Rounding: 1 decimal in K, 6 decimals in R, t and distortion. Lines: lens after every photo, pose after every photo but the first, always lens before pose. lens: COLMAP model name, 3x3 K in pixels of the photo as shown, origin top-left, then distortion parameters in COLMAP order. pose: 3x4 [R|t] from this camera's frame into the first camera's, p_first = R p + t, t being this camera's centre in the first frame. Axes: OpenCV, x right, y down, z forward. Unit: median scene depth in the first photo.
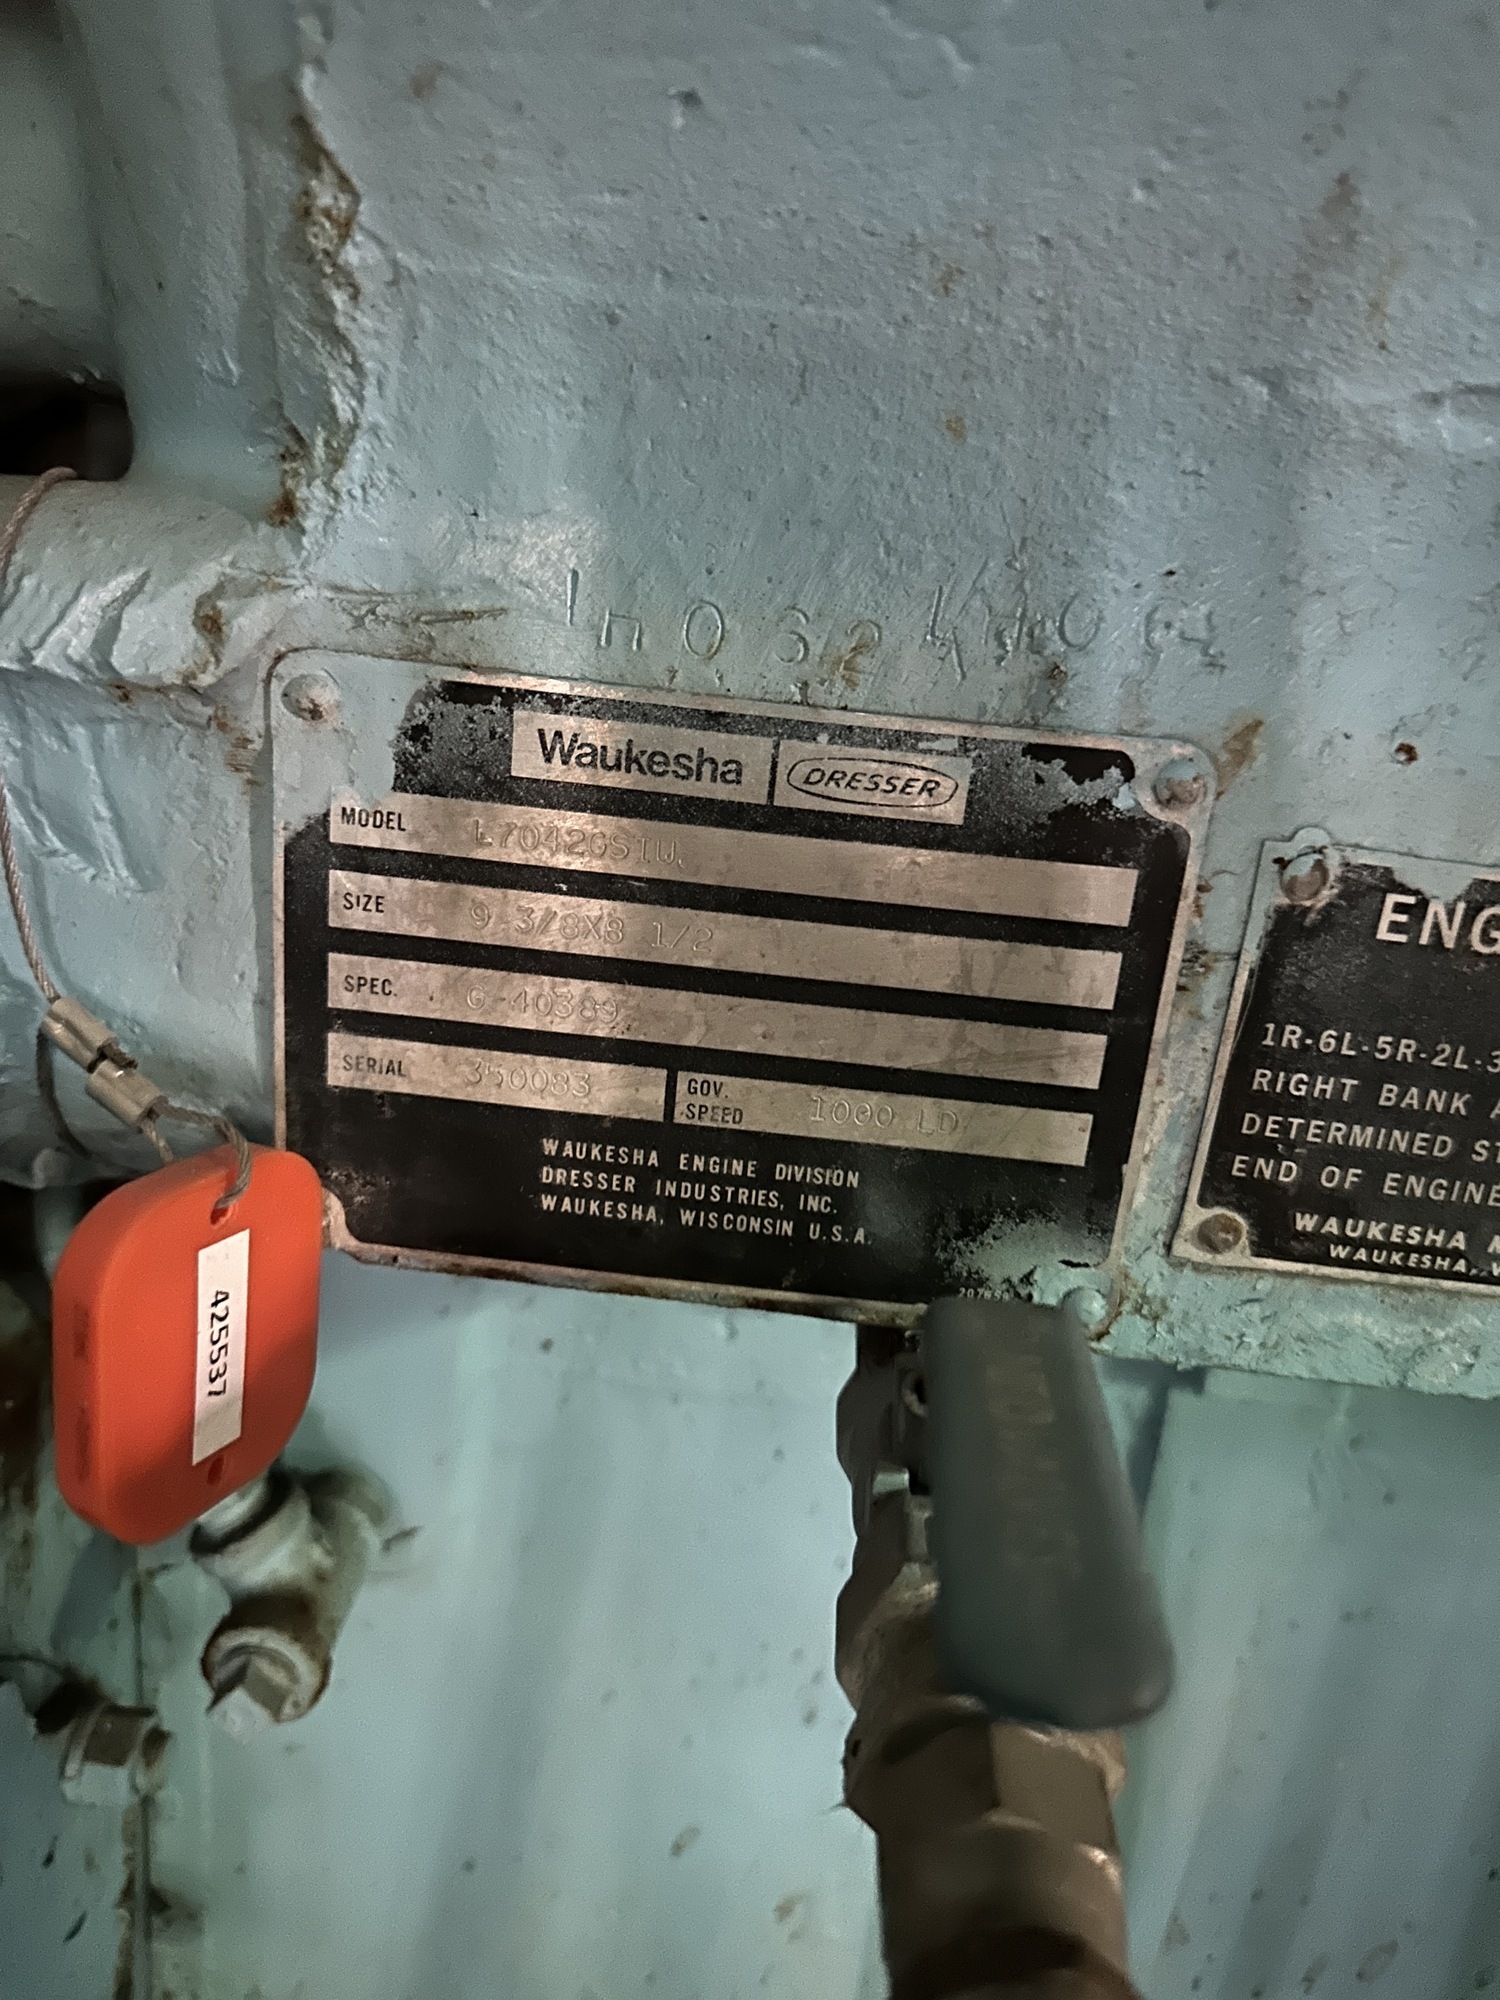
lens RADIAL K [[1415.8, 0, 750.0], [0, 1415.8, 1000.0], [0, 0, 1]] dist [0.104120, -0.125879]
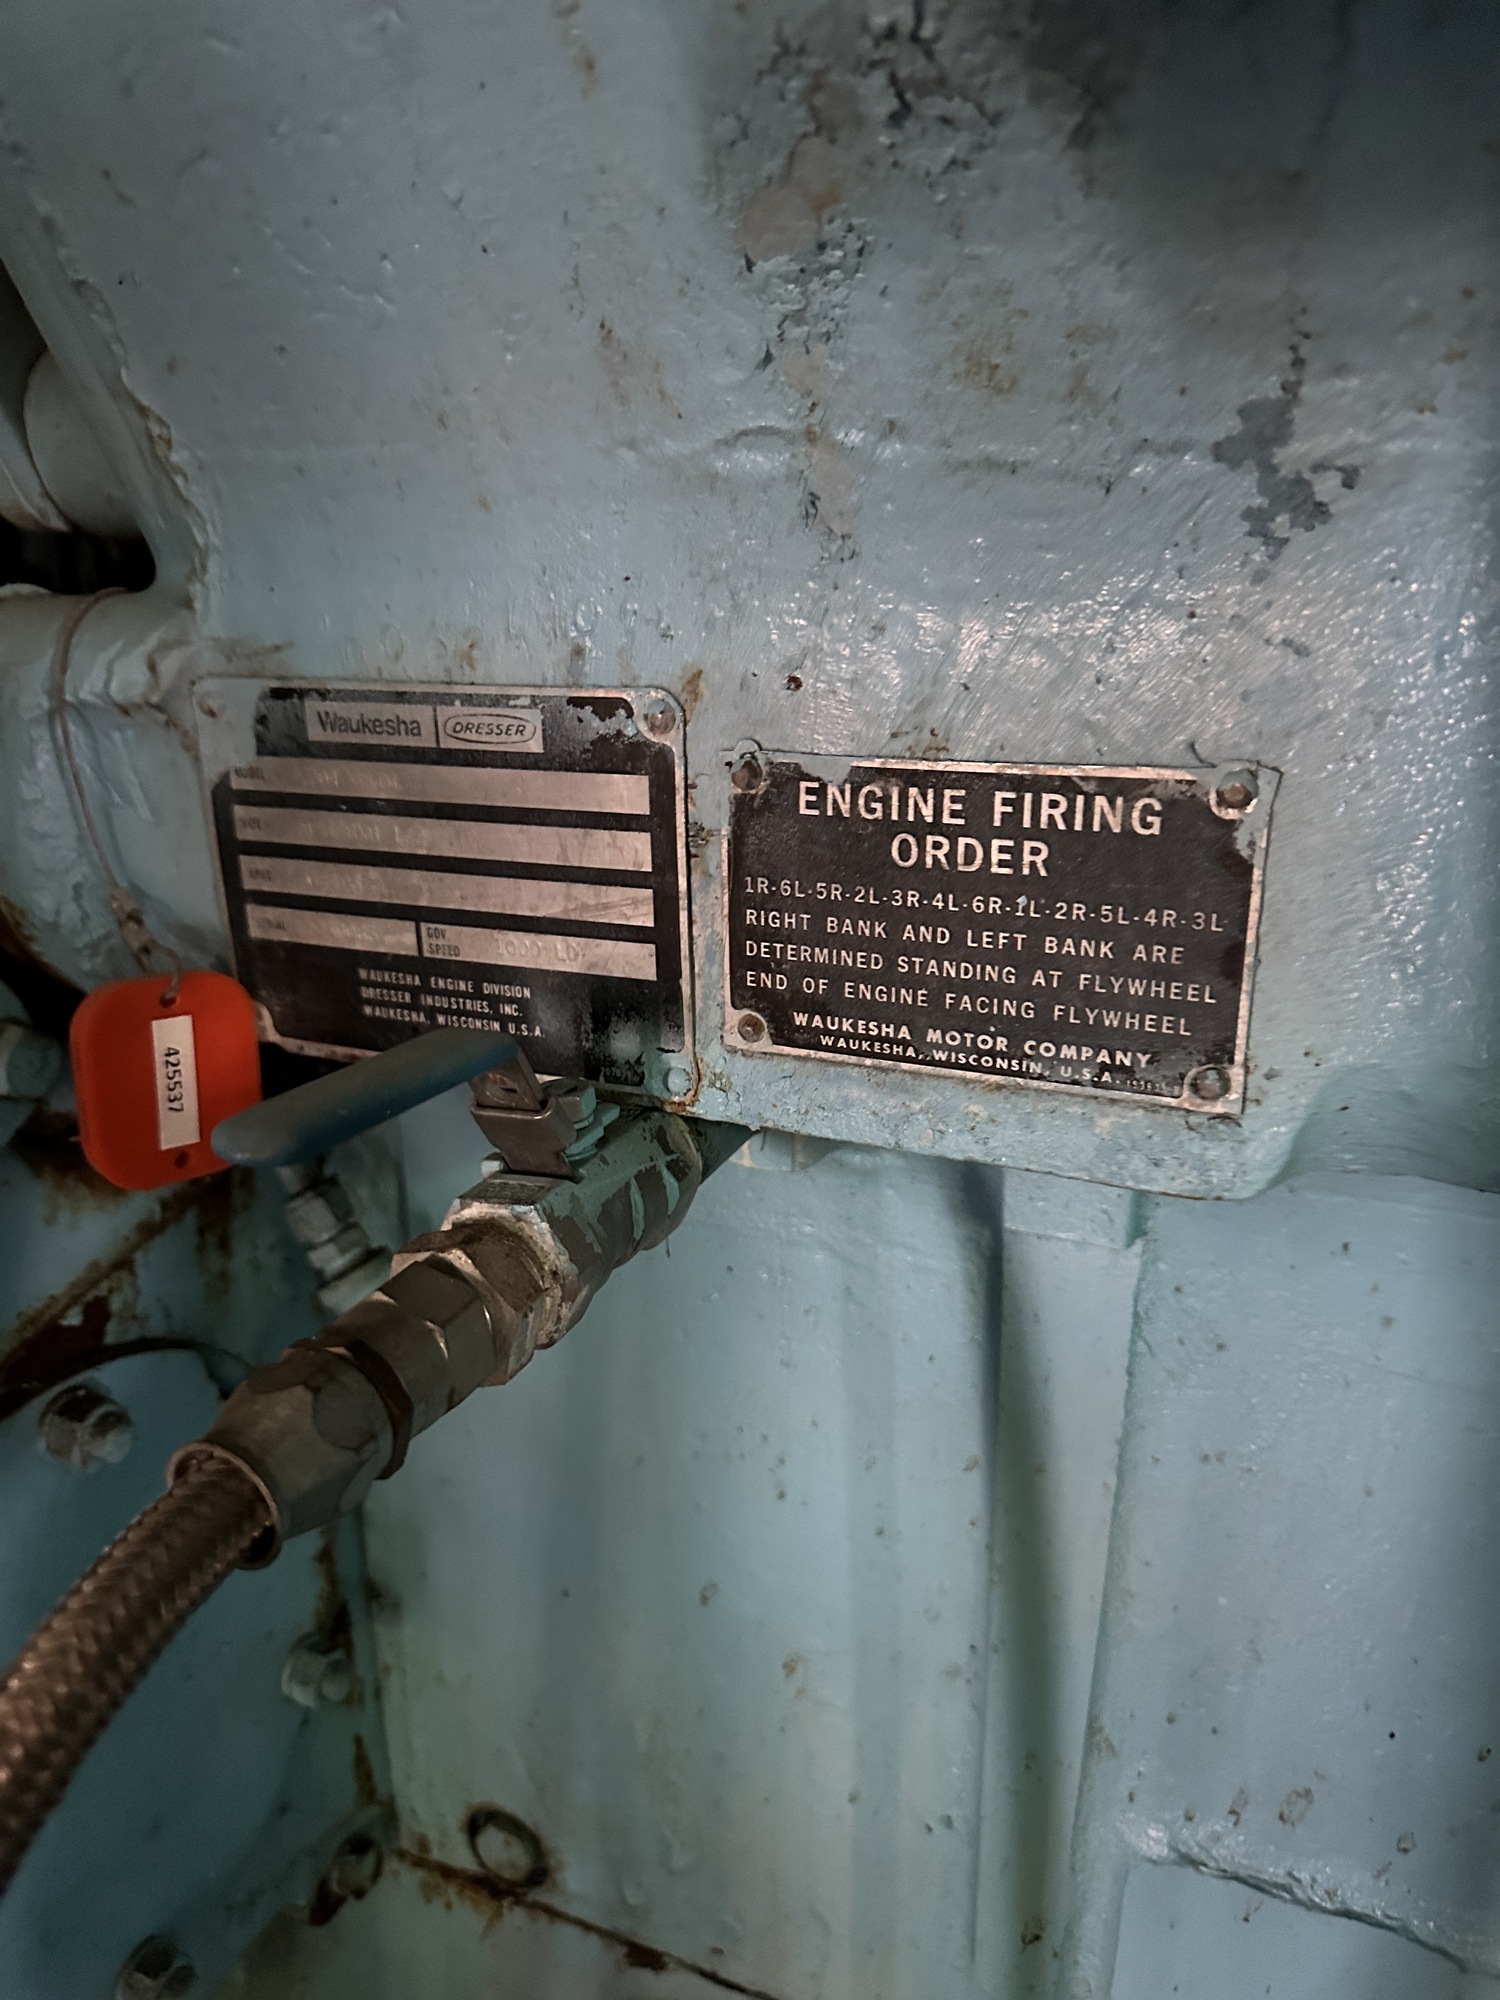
lens RADIAL K [[1387.8, 0, 750.0], [0, 1387.8, 1000.0], [0, 0, 1]] dist [0.161016, -0.223377]
pose [[0.926454, -0.004837, -0.376378, 0.899971], [-0.007302, 0.999498, -0.030818, 0.186400], [0.376338, 0.031300, 0.925954, -0.317205]]
